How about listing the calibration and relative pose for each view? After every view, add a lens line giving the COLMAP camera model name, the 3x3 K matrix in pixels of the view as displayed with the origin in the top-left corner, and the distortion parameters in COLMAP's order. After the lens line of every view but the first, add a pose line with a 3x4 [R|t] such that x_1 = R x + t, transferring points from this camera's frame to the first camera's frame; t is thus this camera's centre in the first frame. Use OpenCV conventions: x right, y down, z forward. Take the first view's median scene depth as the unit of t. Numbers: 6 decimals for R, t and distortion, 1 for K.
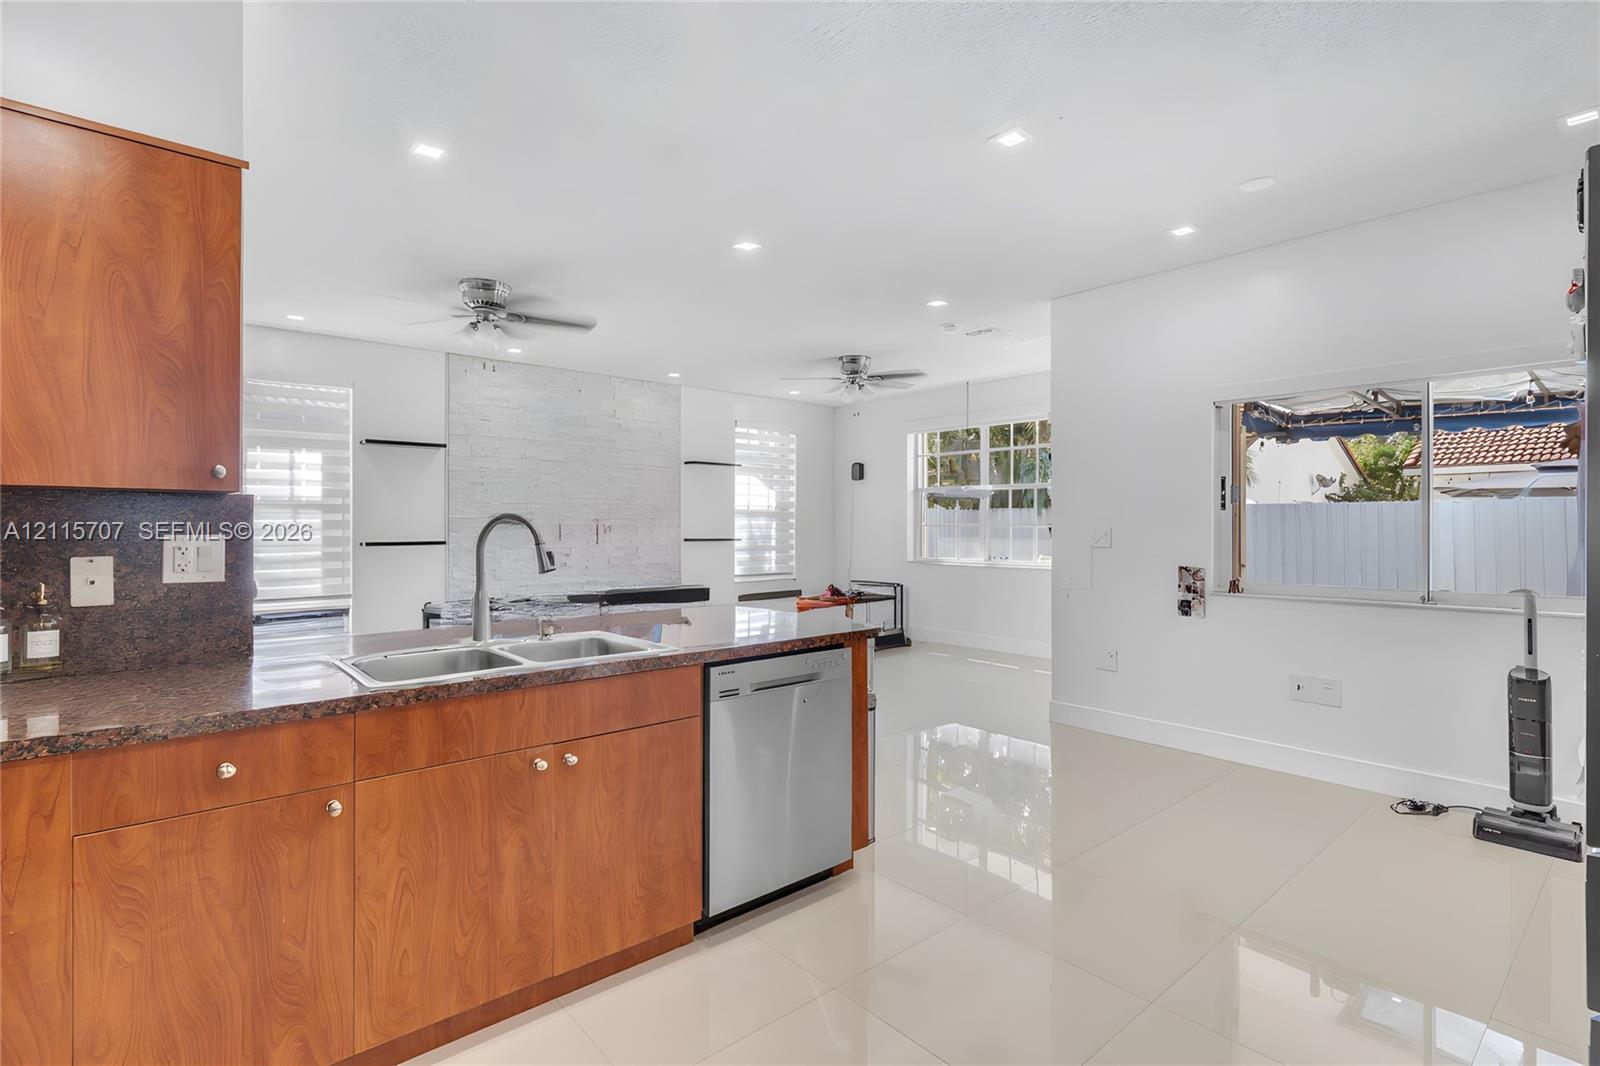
lens RADIAL K [[757.1, 0, 800.0], [0, 757.1, 533.0], [0, 0, 1]] dist [0.000776, 0.000086]
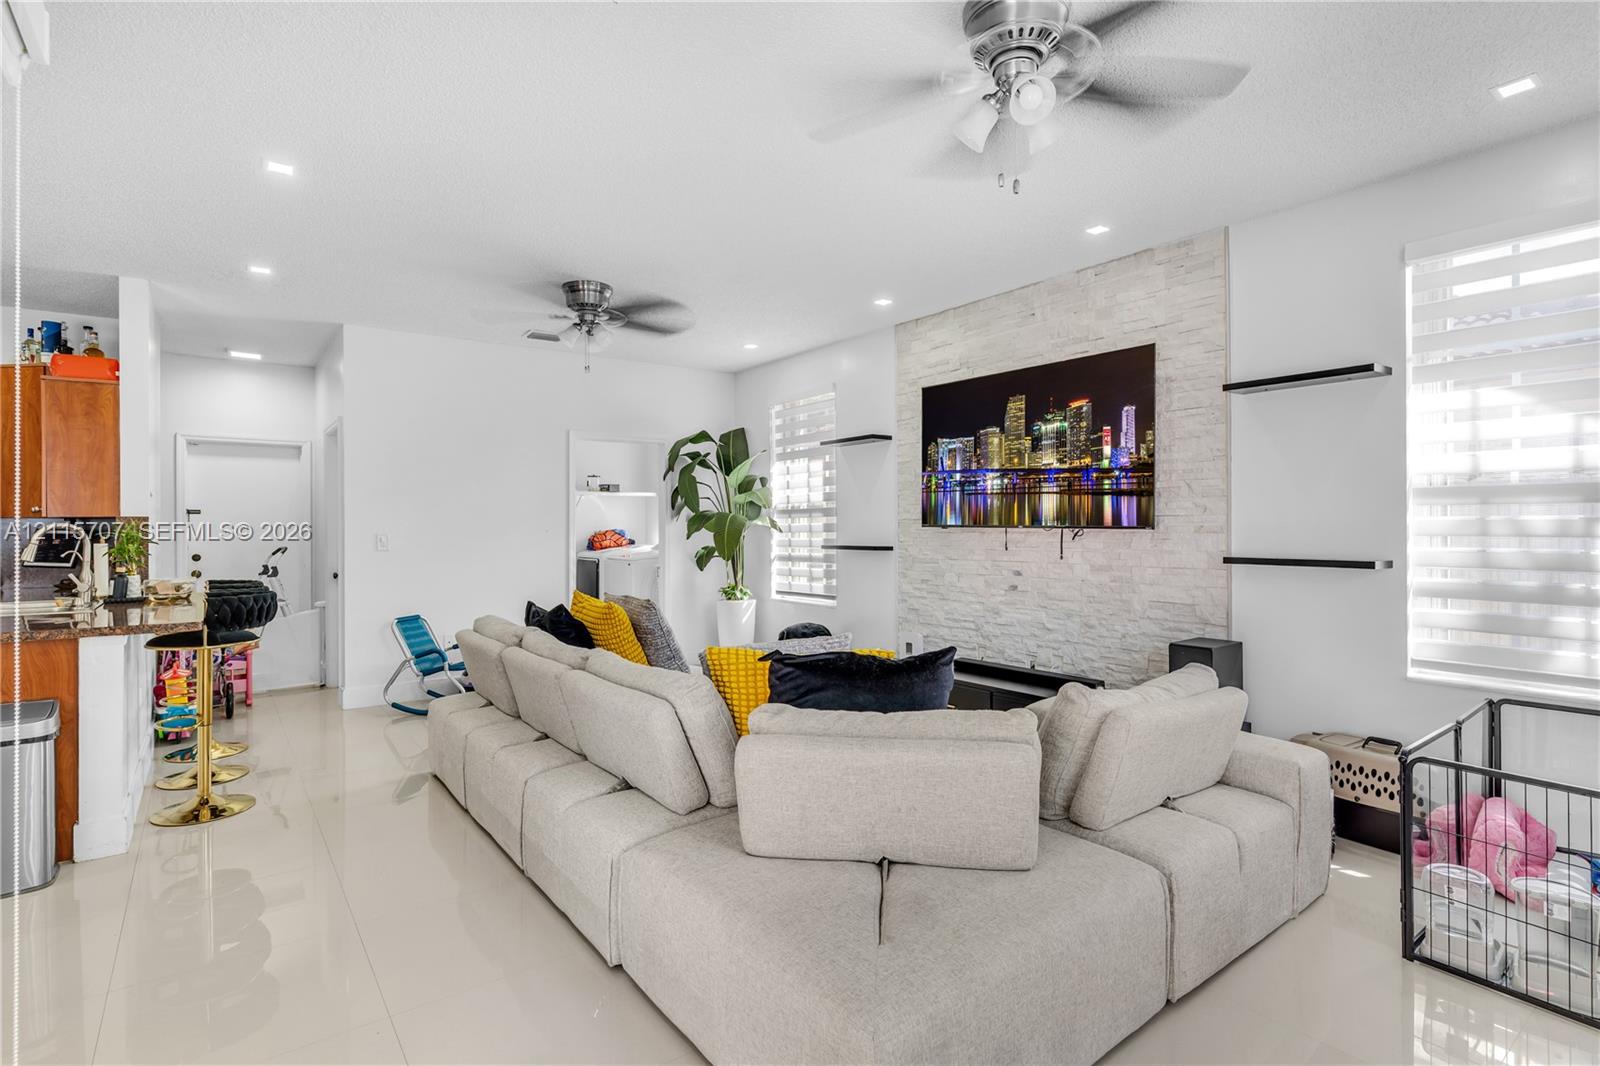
lens RADIAL K [[757.1, 0, 800.0], [0, 757.1, 533.0], [0, 0, 1]] dist [0.000776, 0.000086]
pose [[-0.051318, 0.011703, -0.998614, 0.298819], [-0.000898, 0.999930, 0.011764, -0.011176], [0.998682, 0.001501, -0.051304, 0.720881]]
